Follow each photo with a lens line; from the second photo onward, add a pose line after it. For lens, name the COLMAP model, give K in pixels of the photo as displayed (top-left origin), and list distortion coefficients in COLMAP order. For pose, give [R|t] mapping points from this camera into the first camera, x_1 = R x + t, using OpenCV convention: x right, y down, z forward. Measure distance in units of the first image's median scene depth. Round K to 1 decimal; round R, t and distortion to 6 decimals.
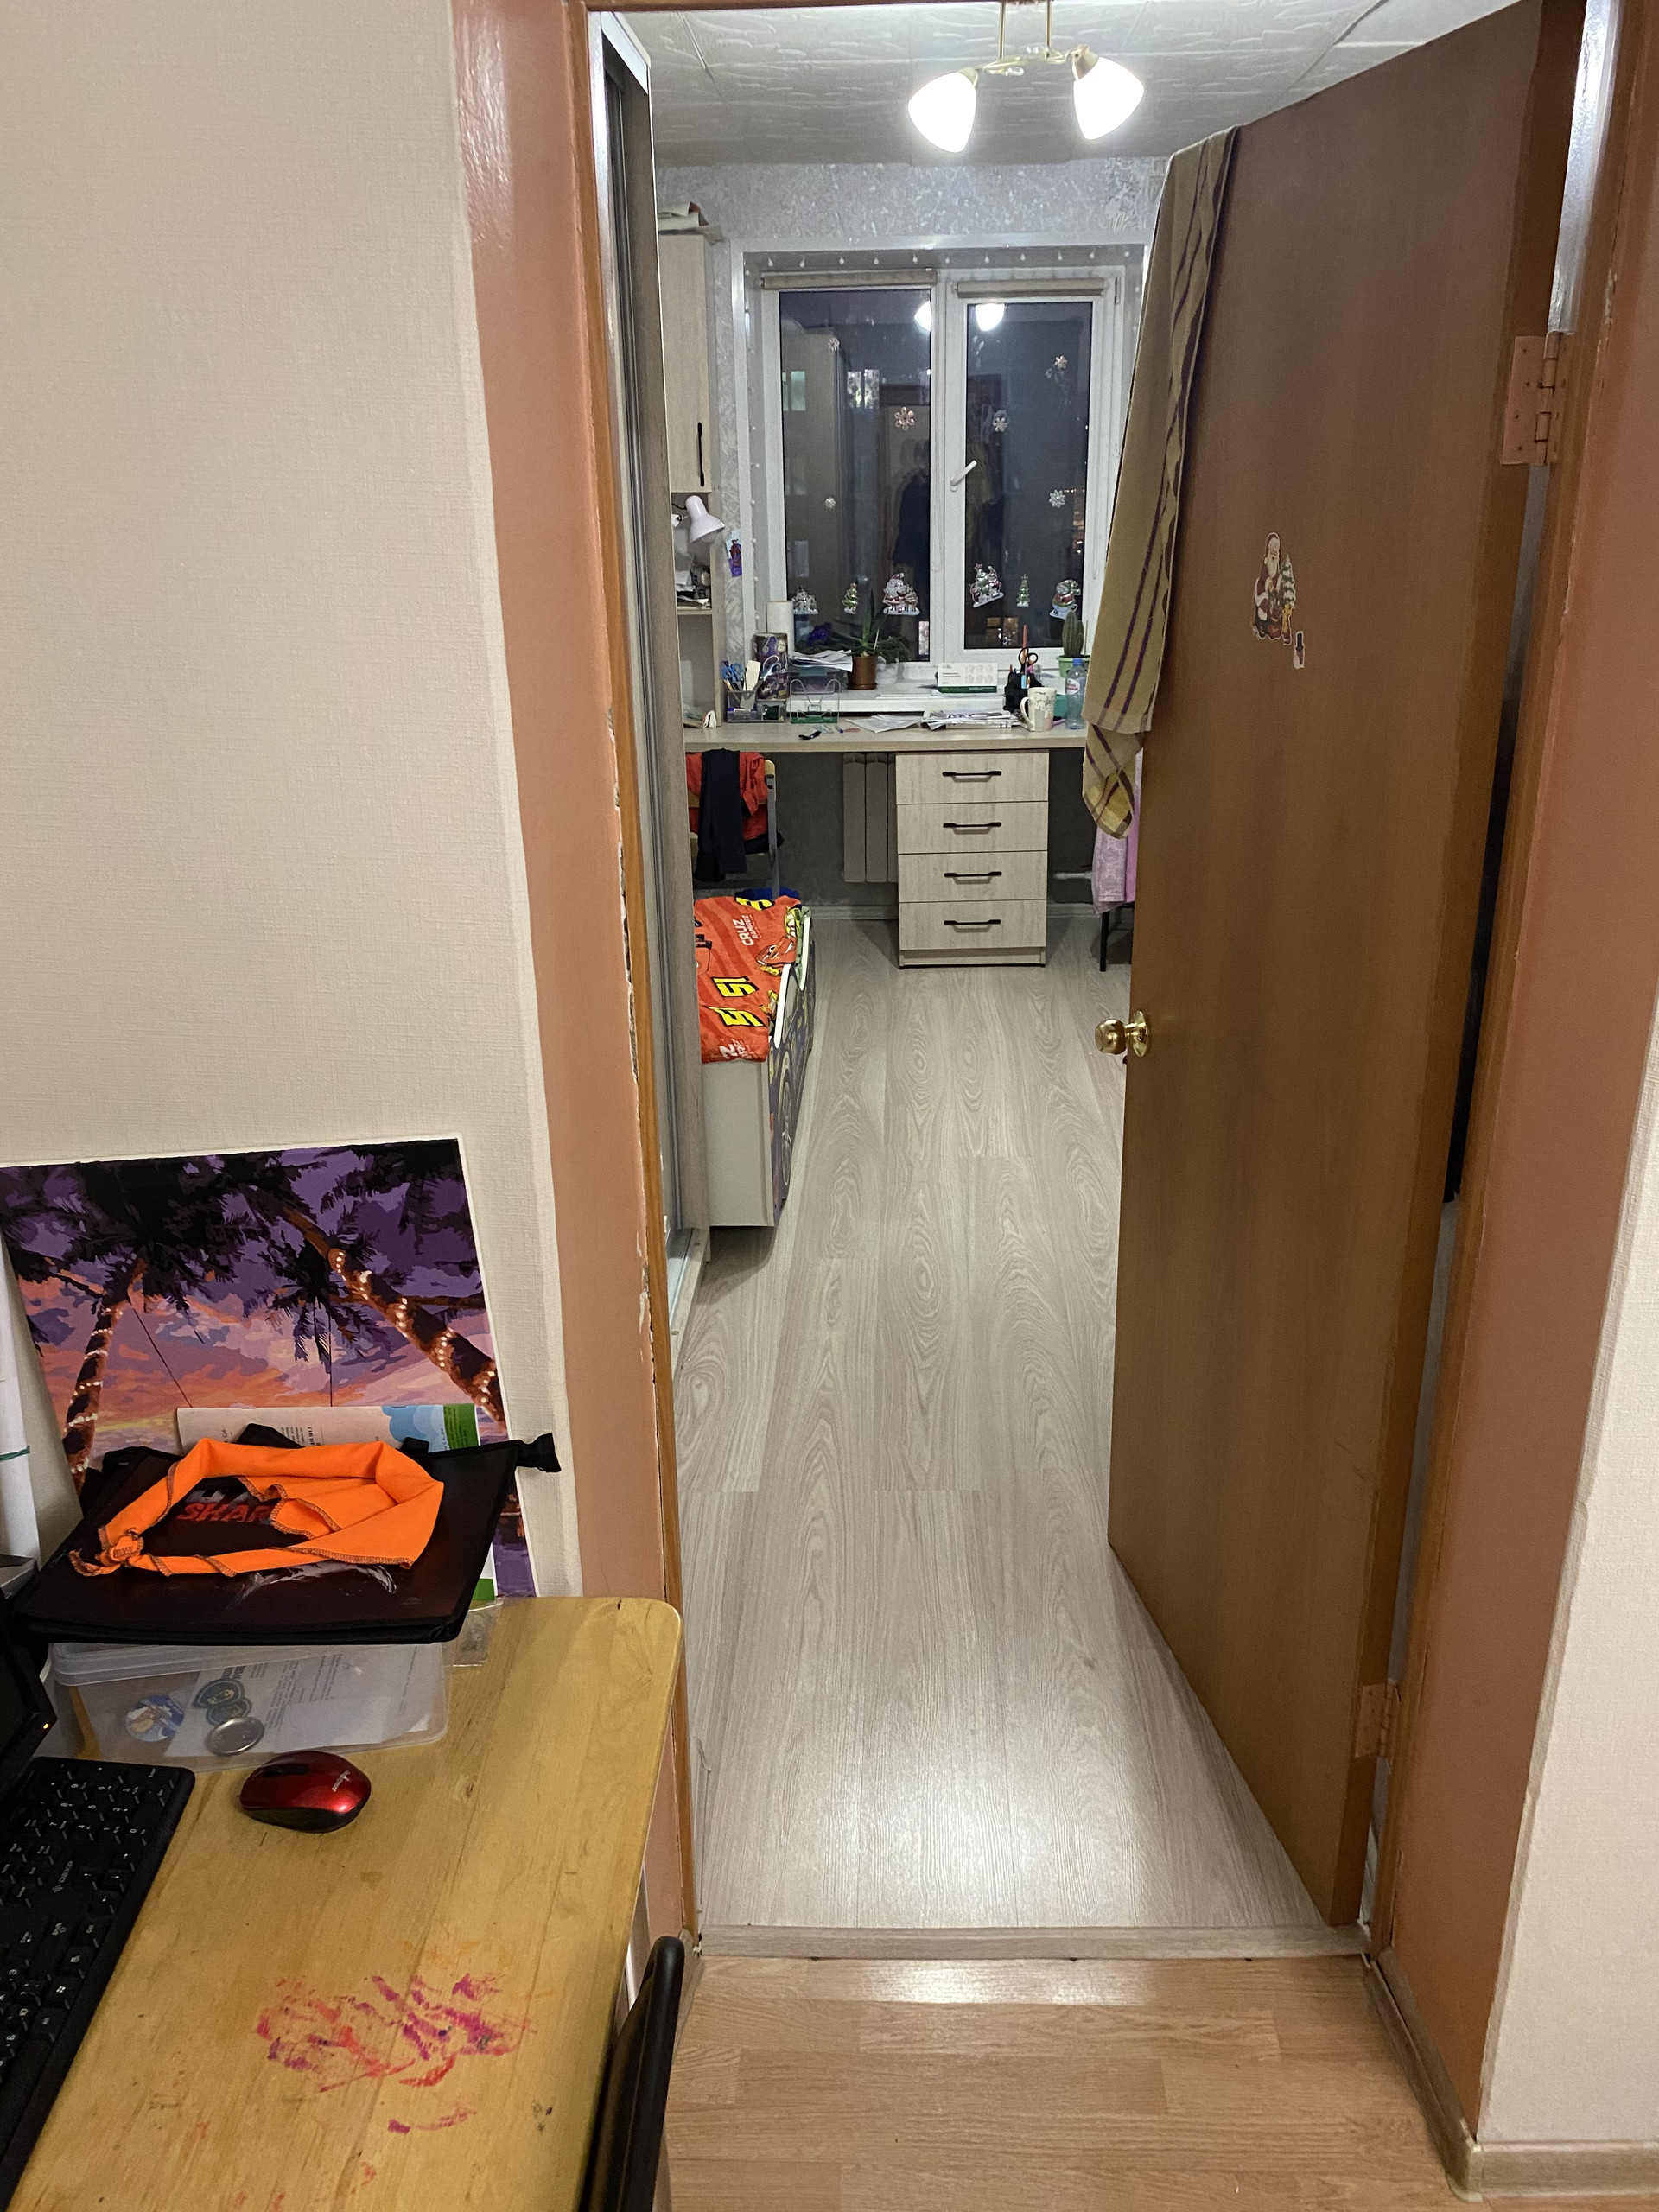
lens RADIAL K [[1705.1, 0, 833.6], [0, 1705.1, 1111.0], [0, 0, 1]] dist [0.025375, -0.008645]
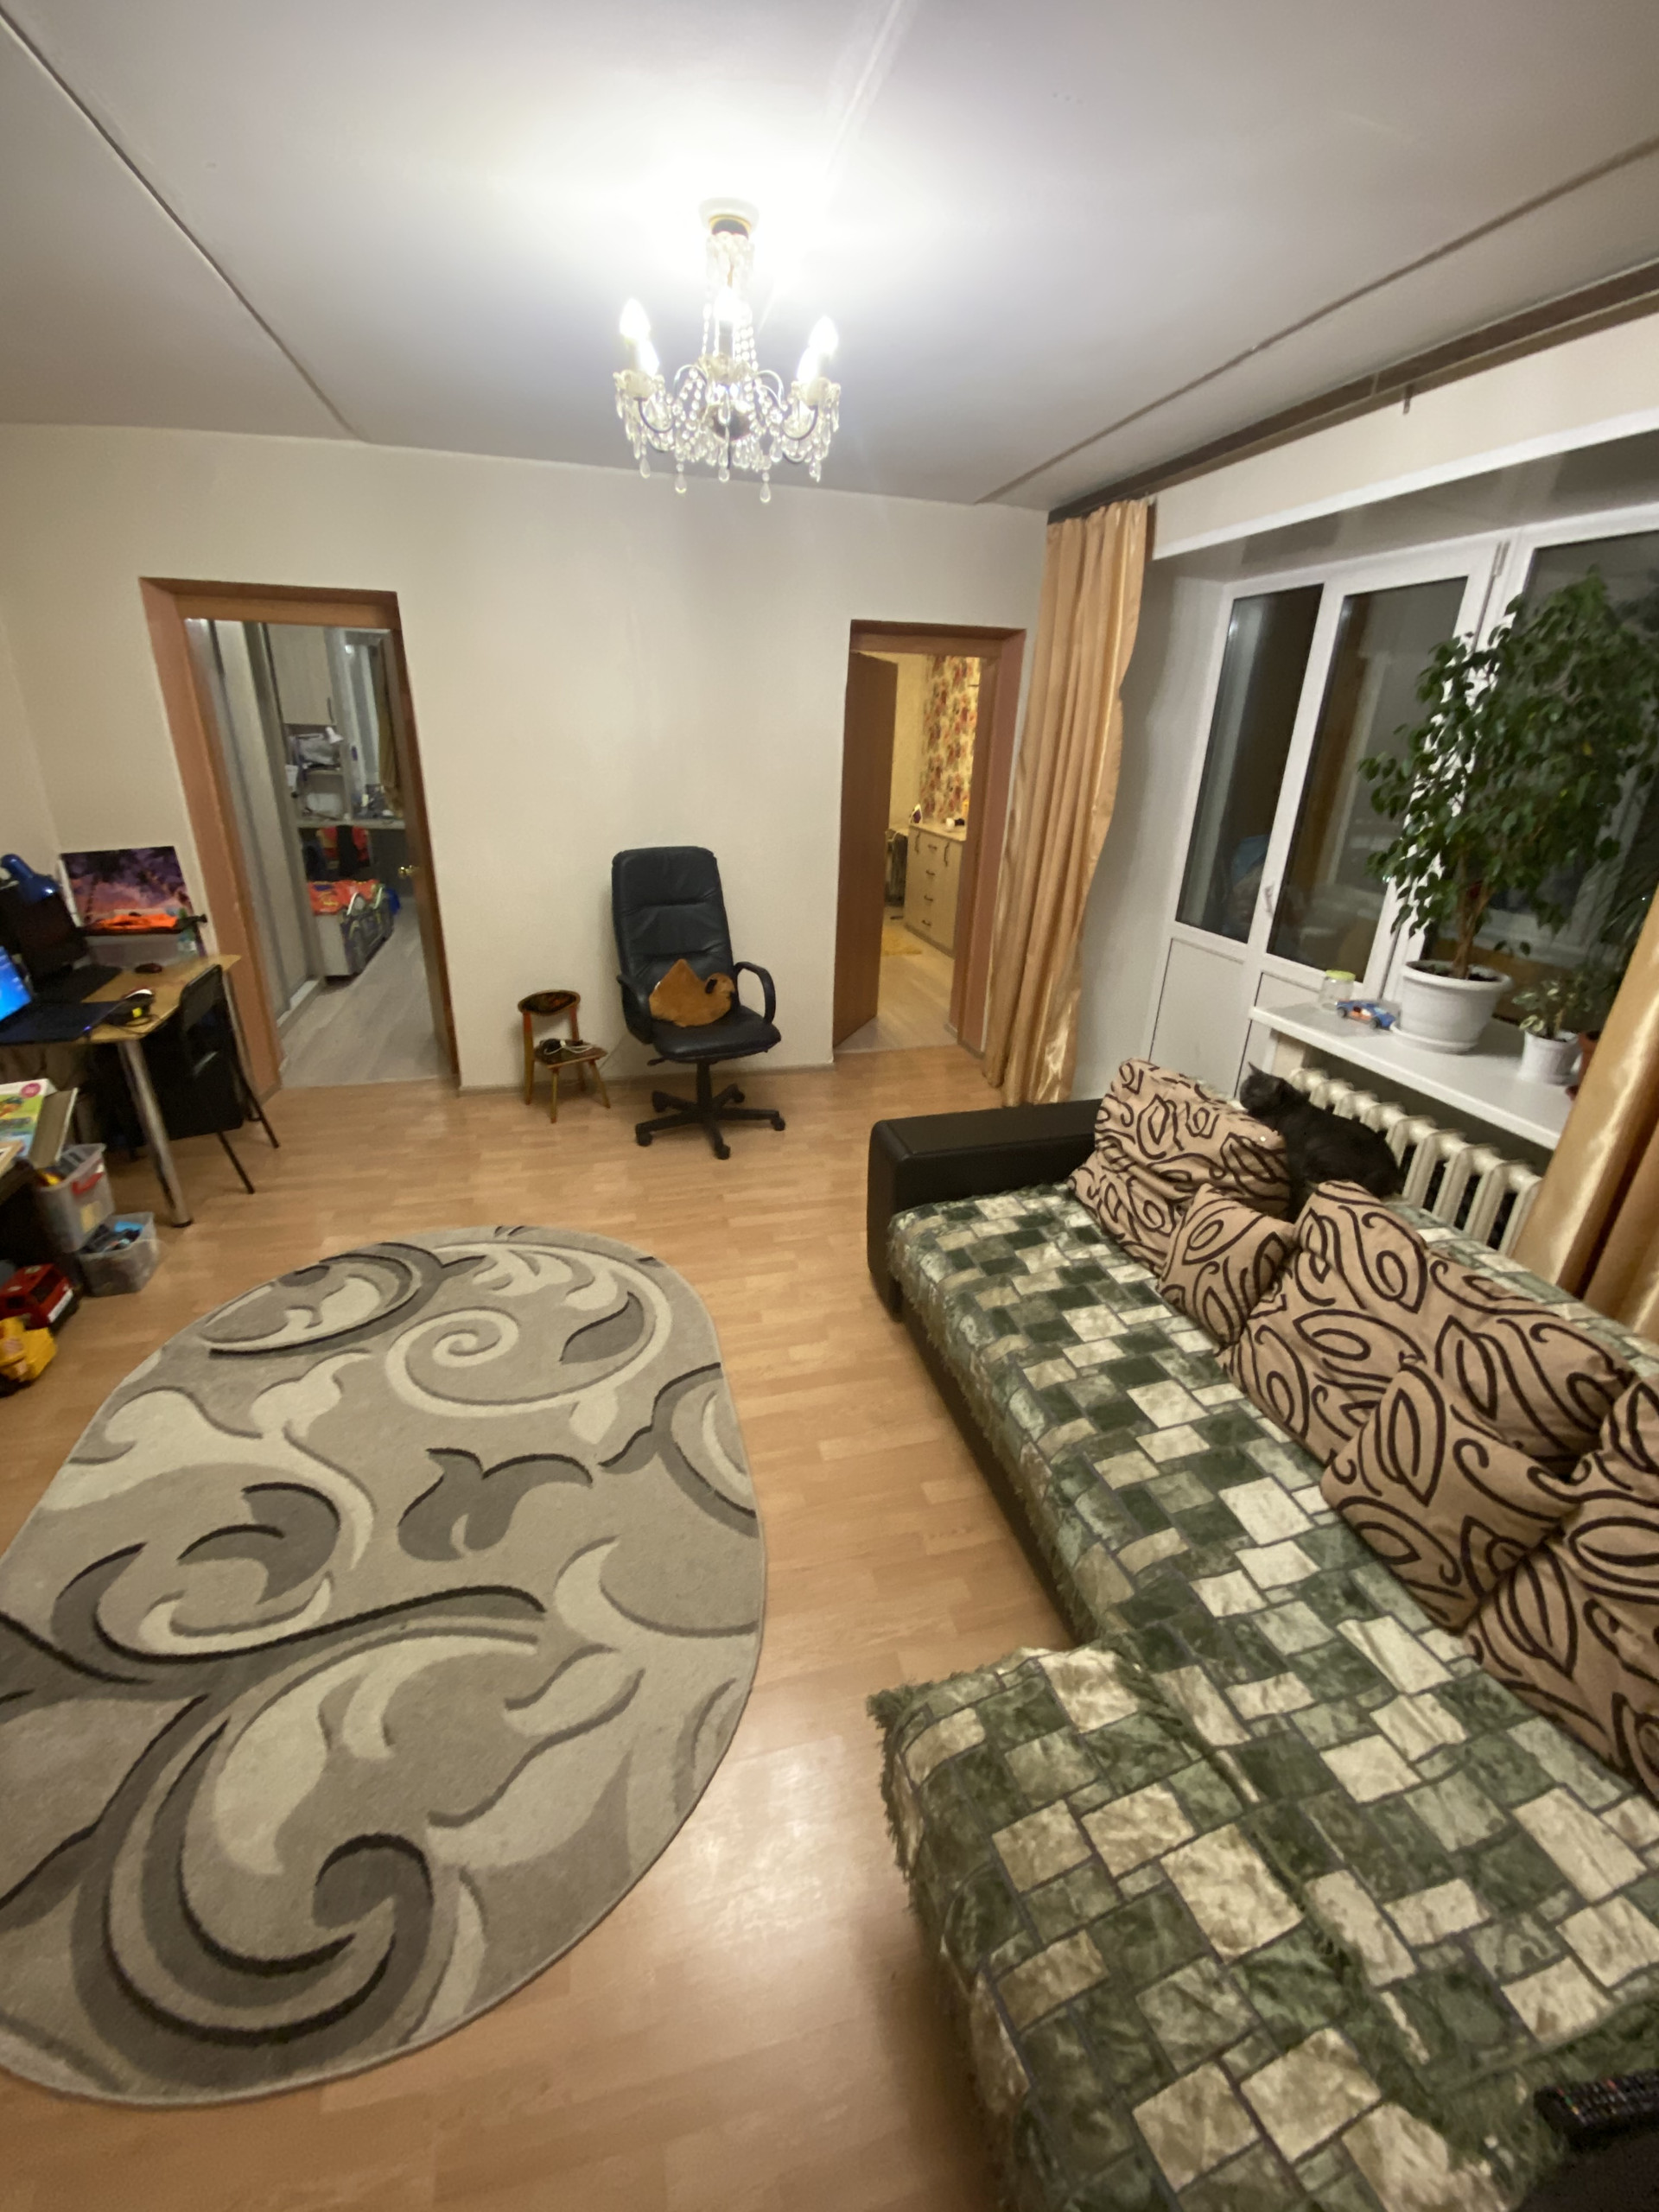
lens RADIAL K [[906.7, 0, 829.0], [0, 906.7, 1098.3], [0, 0, 1]] dist [0.009599, -0.014560]
pose [[0.952313, -0.067413, 0.297581, 0.189439], [0.060471, 0.997641, 0.032486, 0.194926], [-0.299069, -0.012942, 0.954144, -0.522699]]
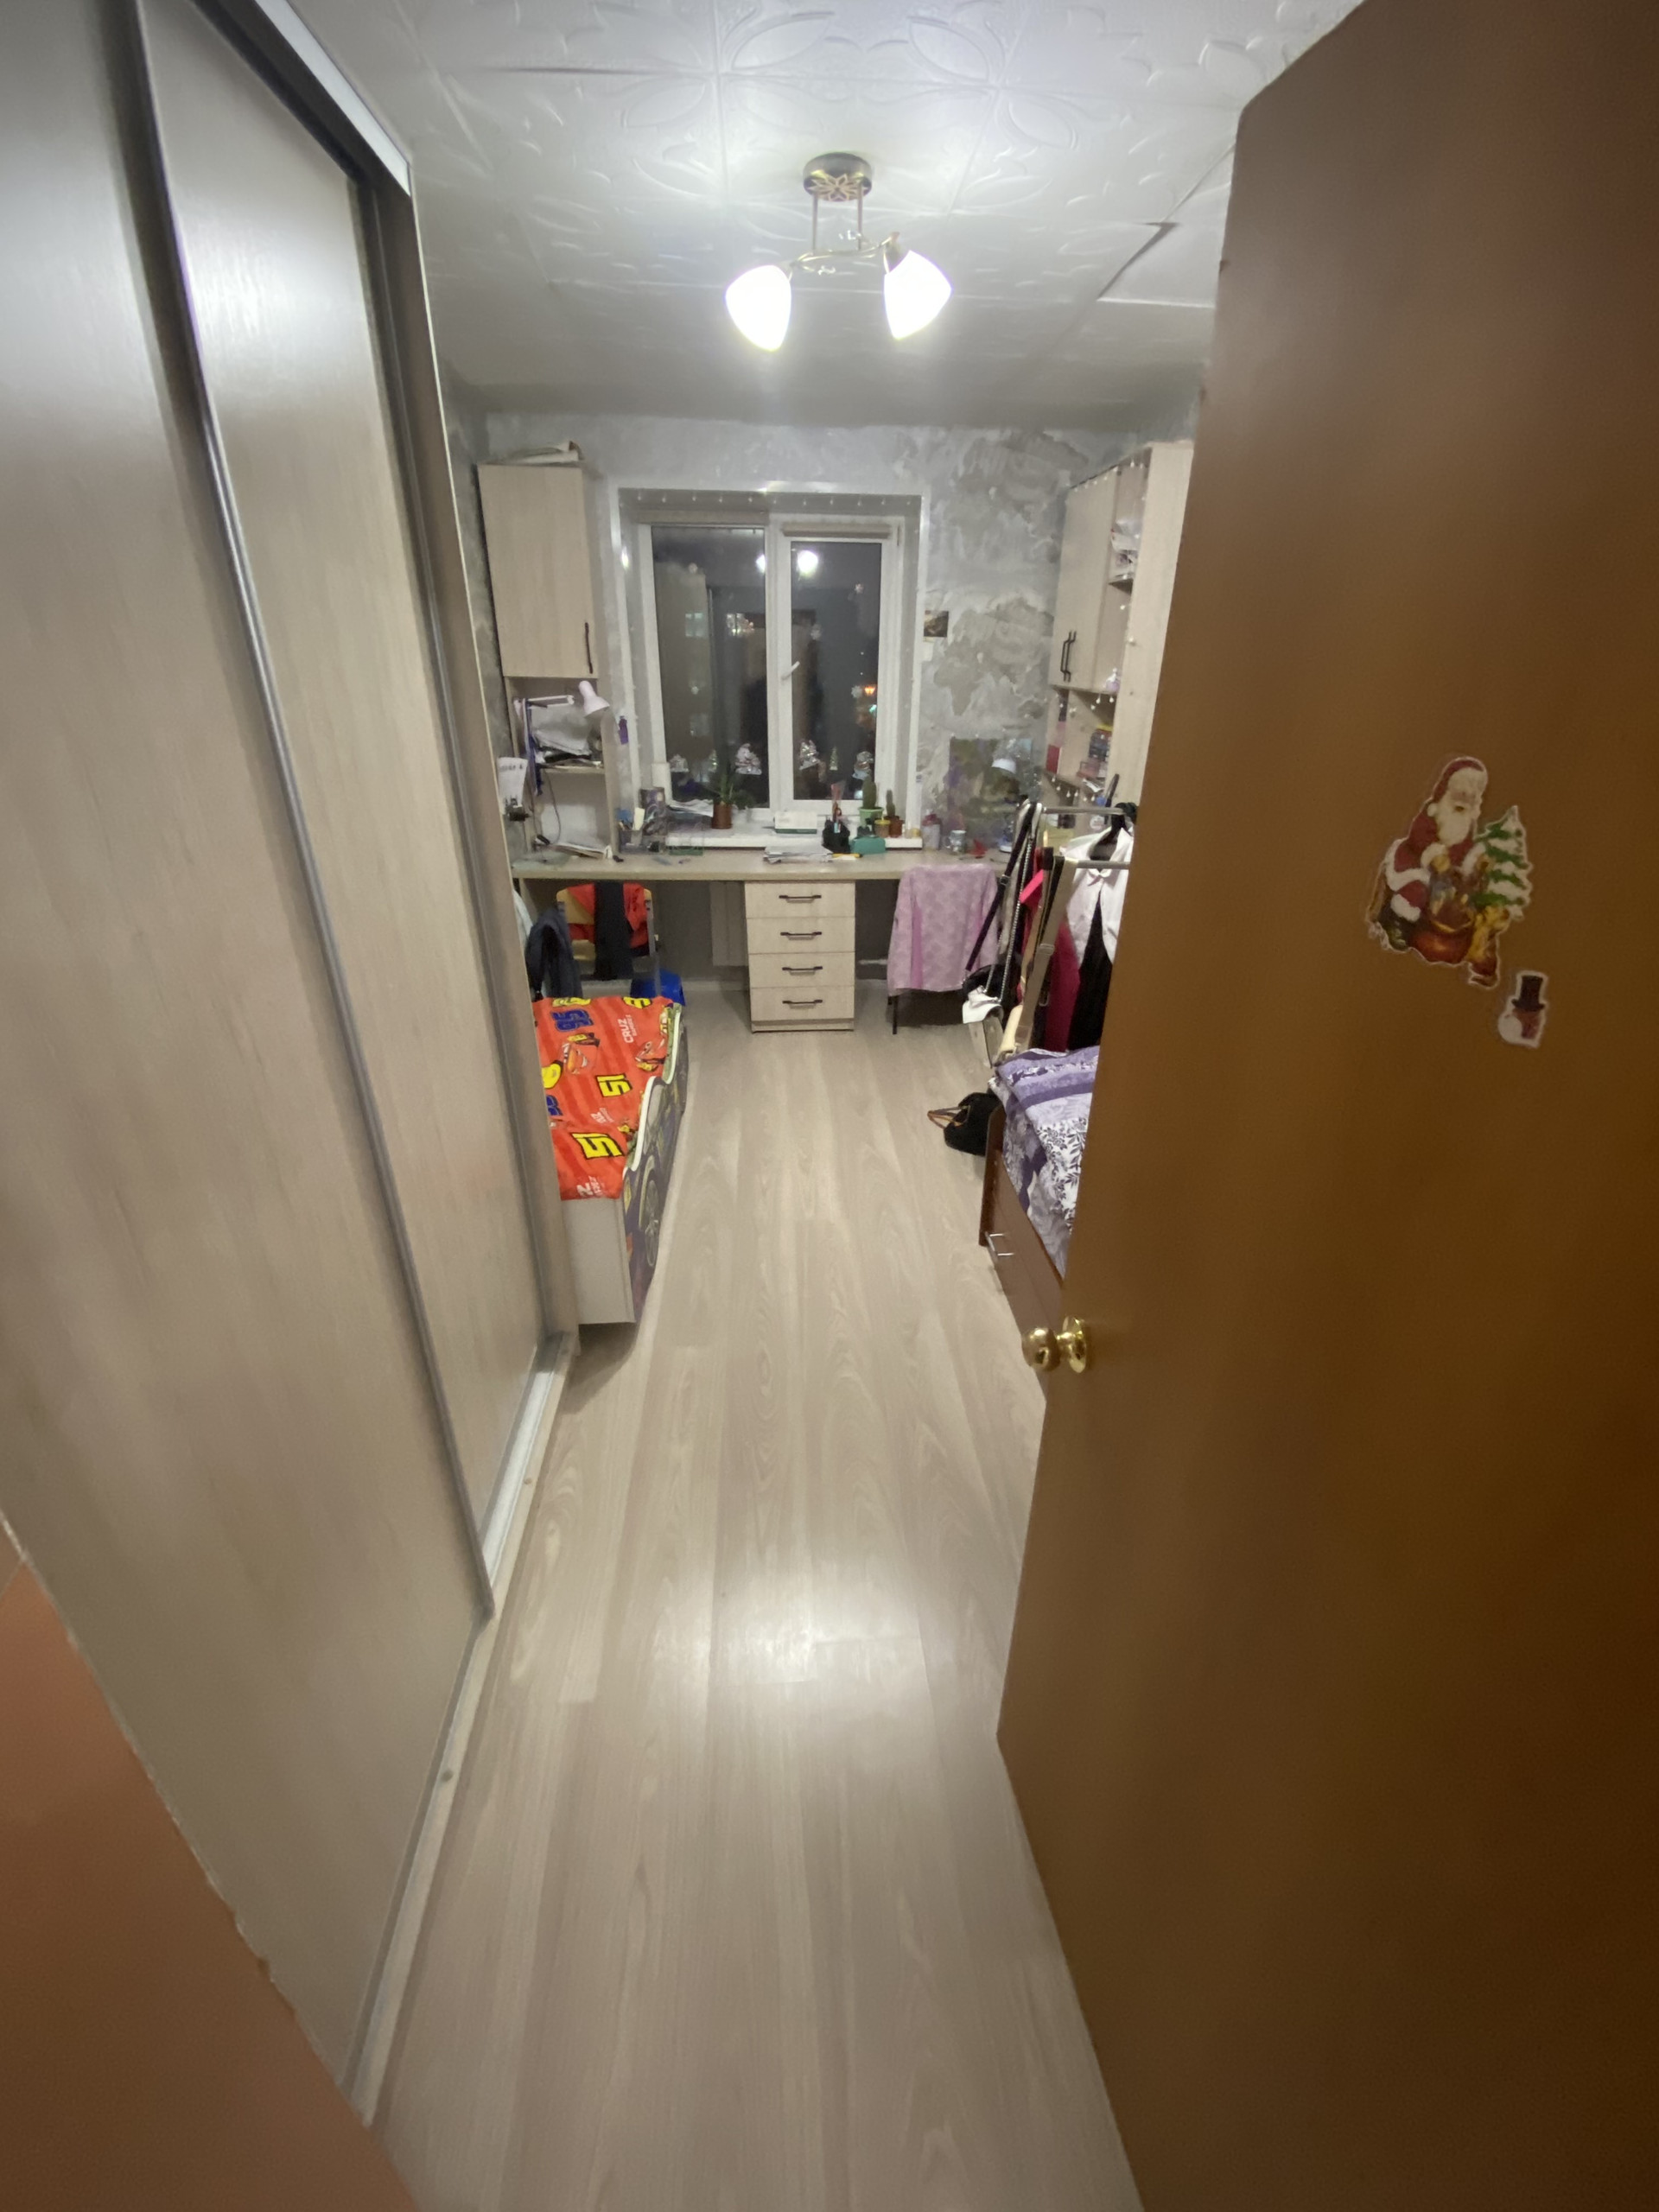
lens RADIAL K [[906.7, 0, 837.6], [0, 906.7, 1117.5], [0, 0, 1]] dist [0.009599, -0.014560]
pose [[0.993178, -0.022669, 0.114381, 0.023666], [0.012247, 0.995774, 0.091013, -0.088191], [-0.115961, -0.088992, 0.989259, 0.262412]]
